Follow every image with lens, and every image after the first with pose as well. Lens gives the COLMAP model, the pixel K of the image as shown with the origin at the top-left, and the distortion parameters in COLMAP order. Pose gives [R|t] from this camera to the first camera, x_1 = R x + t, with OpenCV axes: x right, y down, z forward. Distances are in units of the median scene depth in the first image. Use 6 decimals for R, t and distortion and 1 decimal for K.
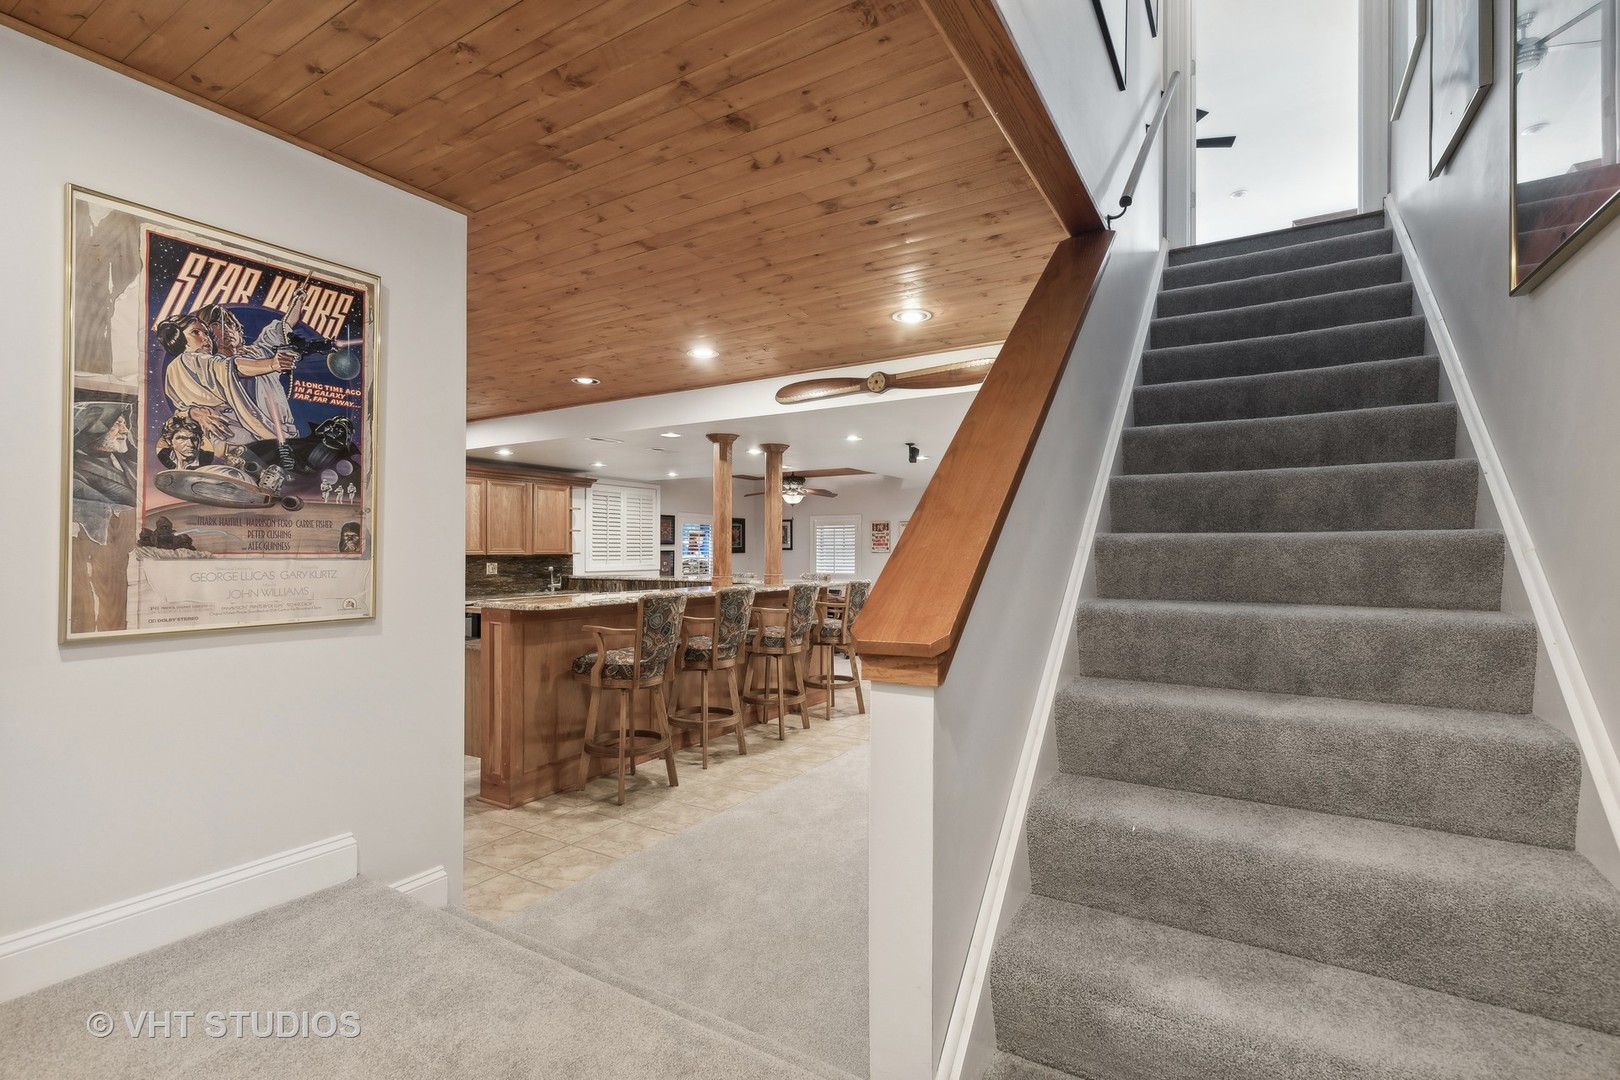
lens RADIAL K [[743.6, 0, 813.3], [0, 743.6, 541.0], [0, 0, 1]] dist [-0.002917, 0.001758]
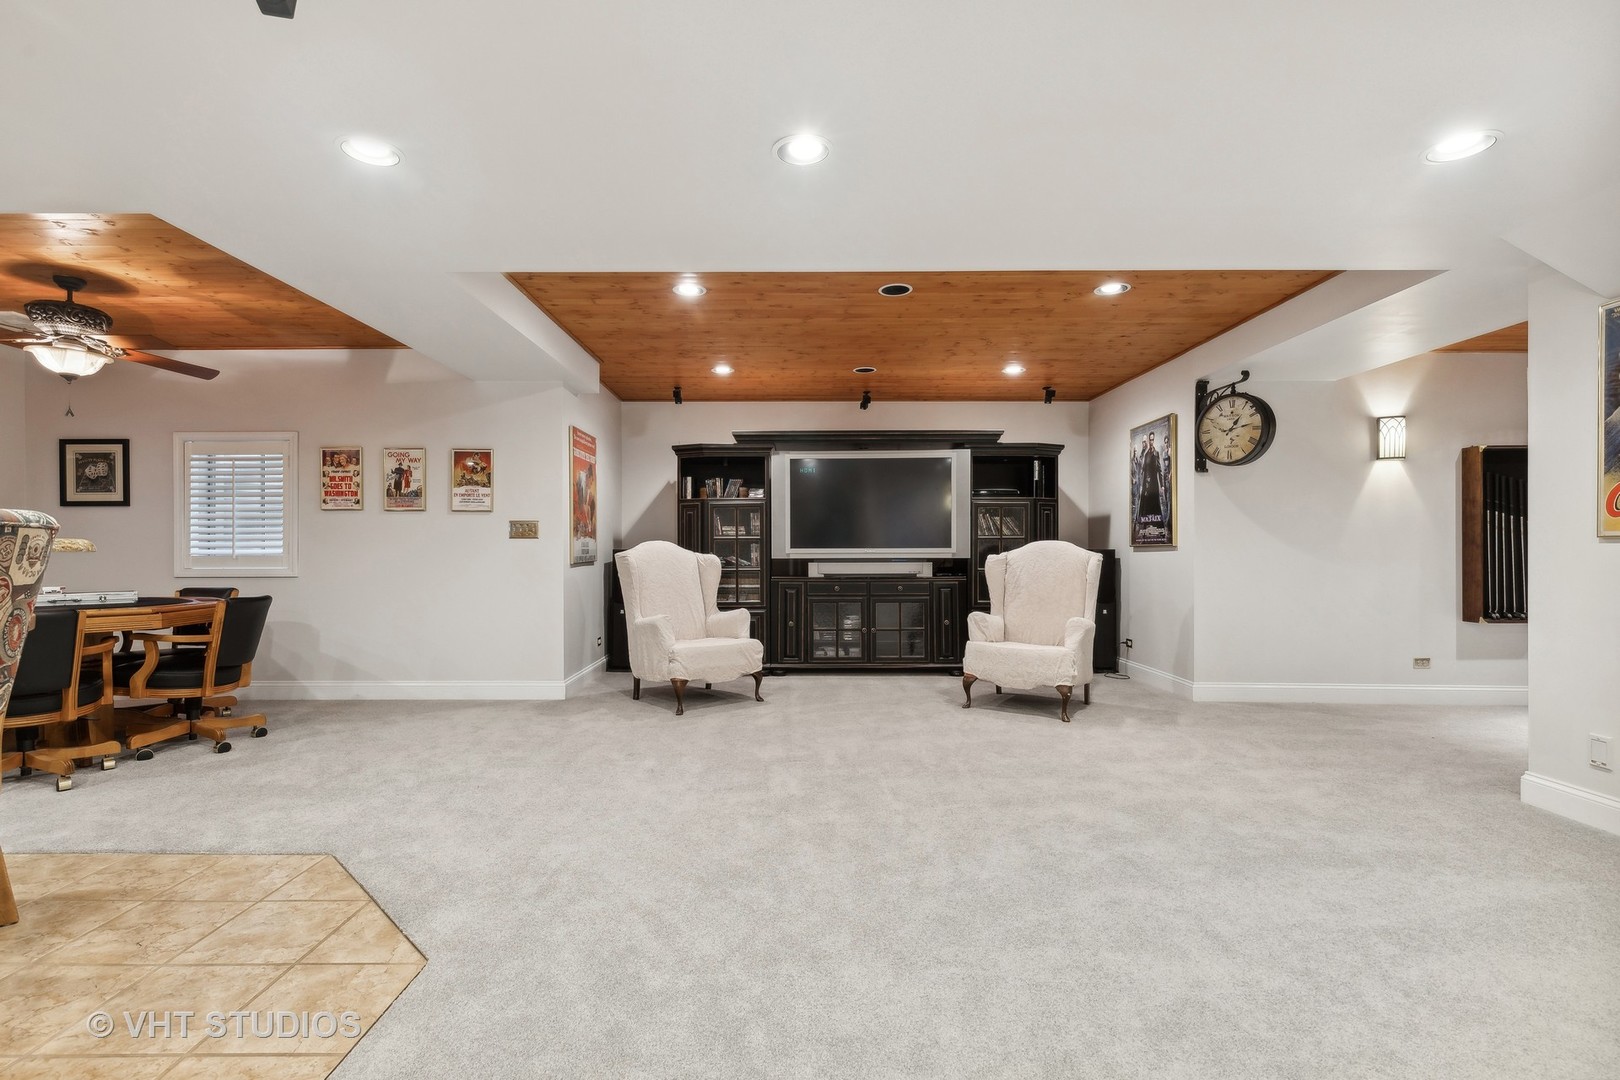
lens RADIAL K [[743.6, 0, 805.6], [0, 743.6, 543.7], [0, 0, 1]] dist [-0.002917, 0.001758]
pose [[0.843540, -0.000910, 0.537066, 0.106173], [-0.000402, 0.999997, 0.002326, 0.045991], [-0.537067, -0.002178, 0.843537, 0.520082]]
